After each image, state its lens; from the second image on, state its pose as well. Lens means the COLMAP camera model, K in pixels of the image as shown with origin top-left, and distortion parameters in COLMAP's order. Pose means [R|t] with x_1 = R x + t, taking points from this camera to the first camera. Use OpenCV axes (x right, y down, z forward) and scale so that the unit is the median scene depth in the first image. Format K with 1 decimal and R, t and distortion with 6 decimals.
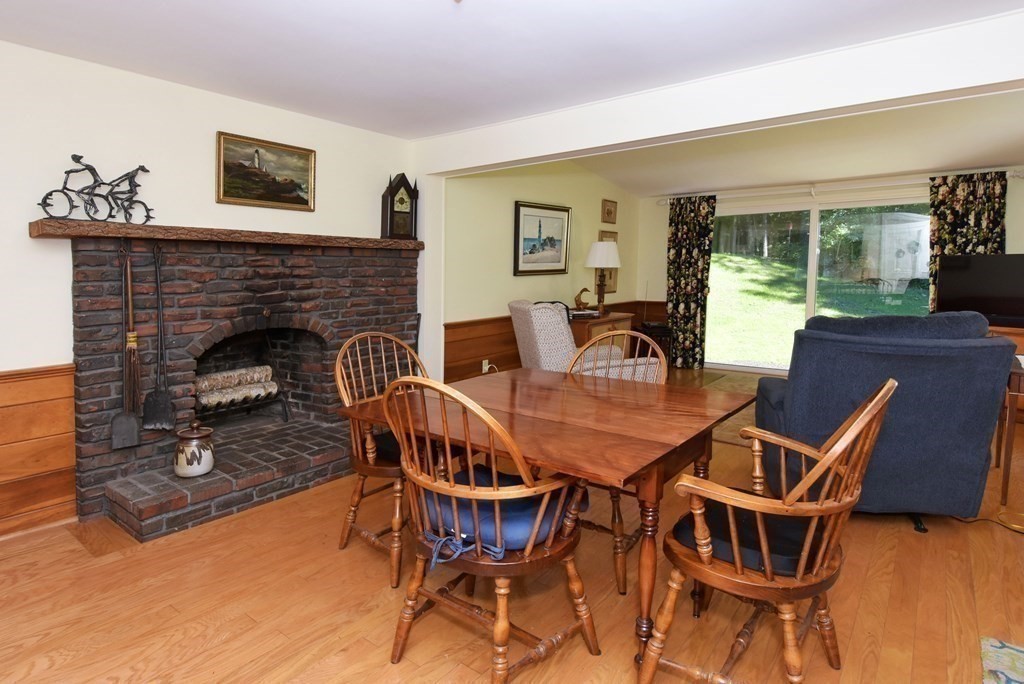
lens RADIAL K [[541.3, 0, 506.2], [0, 541.3, 292.2], [0, 0, 1]] dist [-0.008635, -0.000829]
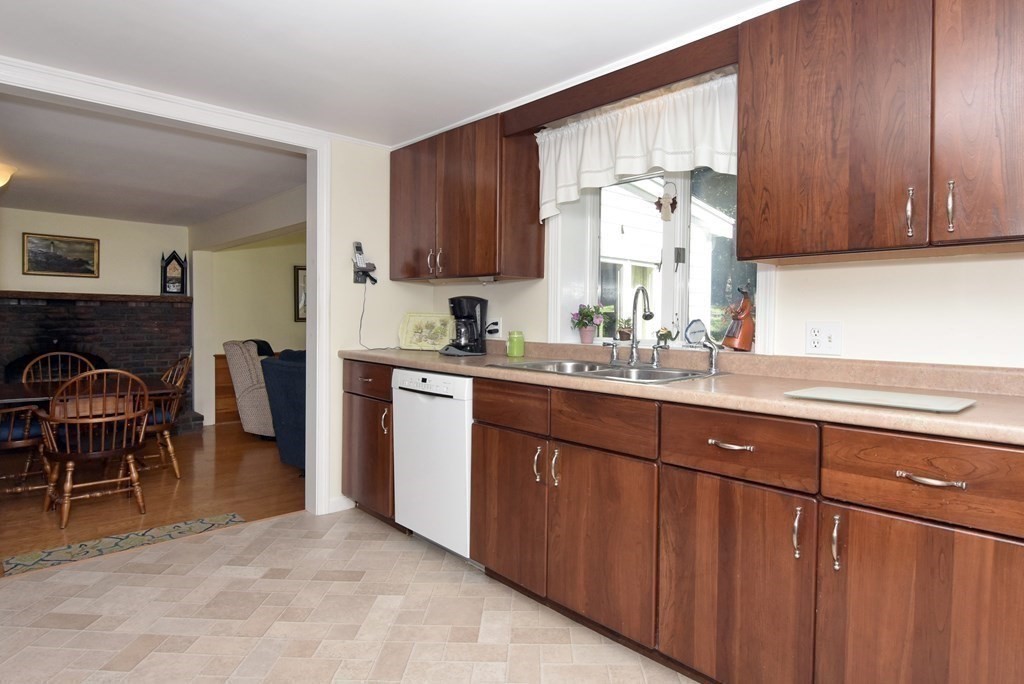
lens RADIAL K [[579.4, 0, 521.7], [0, 579.4, 327.1], [0, 0, 1]] dist [-0.022959, -0.002668]
pose [[0.990681, 0.014252, -0.135455, 1.154708], [-0.017953, 0.999497, -0.026142, 0.014654], [0.135015, 0.028330, 0.990439, -0.496404]]
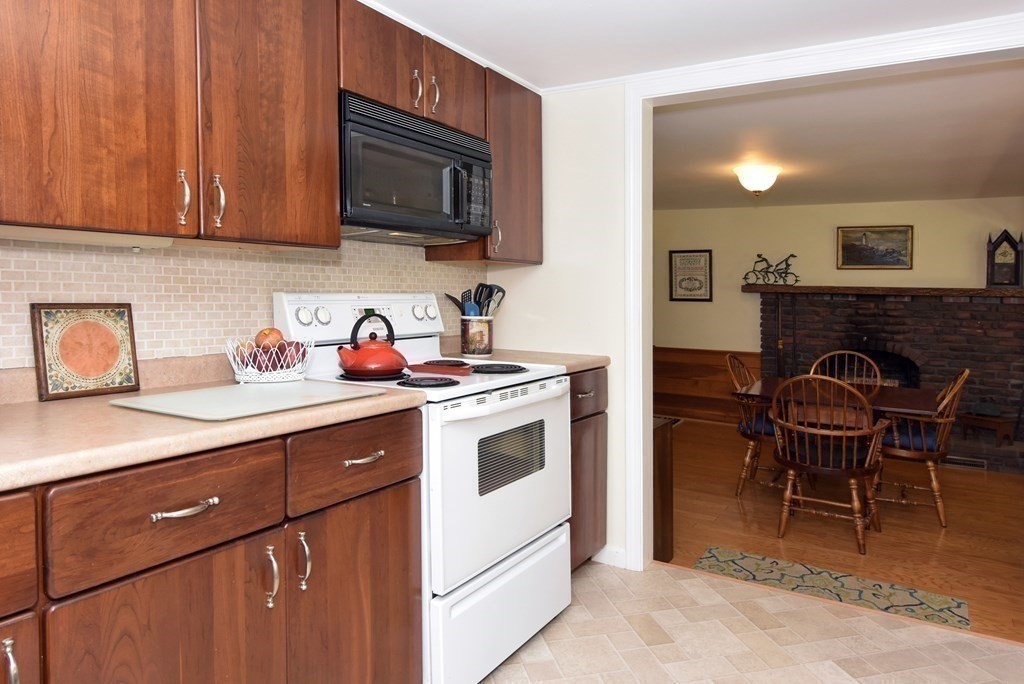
lens RADIAL K [[660.4, 0, 528.0], [0, 660.4, 312.3], [0, 0, 1]] dist [0.001240, -0.003298]
pose [[0.132101, 0.031635, -0.990731, 1.256502], [-0.063998, 0.997677, 0.023324, -0.019228], [0.989168, 0.060323, 0.133819, -0.189006]]
